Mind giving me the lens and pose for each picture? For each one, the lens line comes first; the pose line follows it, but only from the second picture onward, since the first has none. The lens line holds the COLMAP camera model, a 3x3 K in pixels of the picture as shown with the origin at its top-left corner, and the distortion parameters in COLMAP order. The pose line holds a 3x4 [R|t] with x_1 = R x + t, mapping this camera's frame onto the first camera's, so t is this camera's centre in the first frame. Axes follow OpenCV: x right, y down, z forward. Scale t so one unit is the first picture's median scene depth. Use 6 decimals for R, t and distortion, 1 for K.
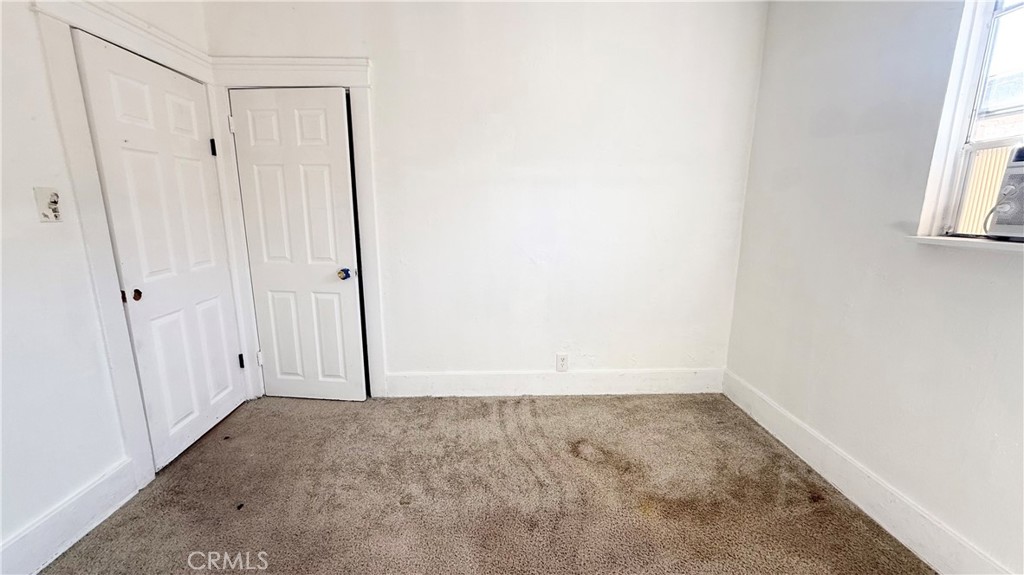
lens RADIAL K [[409.0, 0, 513.0], [0, 409.0, 289.3], [0, 0, 1]] dist [0.001075, -0.000037]
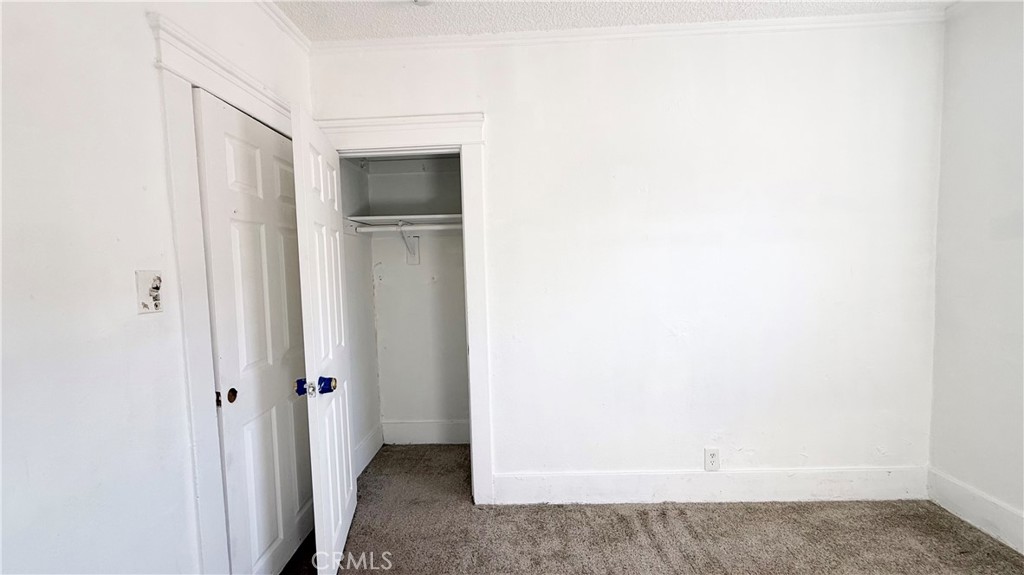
lens RADIAL K [[409.0, 0, 512.8], [0, 409.0, 288.9], [0, 0, 1]] dist [0.001075, -0.000037]
pose [[0.997401, -0.029650, -0.065661, -0.233984], [0.020393, 0.990305, -0.137406, -0.054269], [0.069099, 0.135710, 0.988336, 0.162490]]
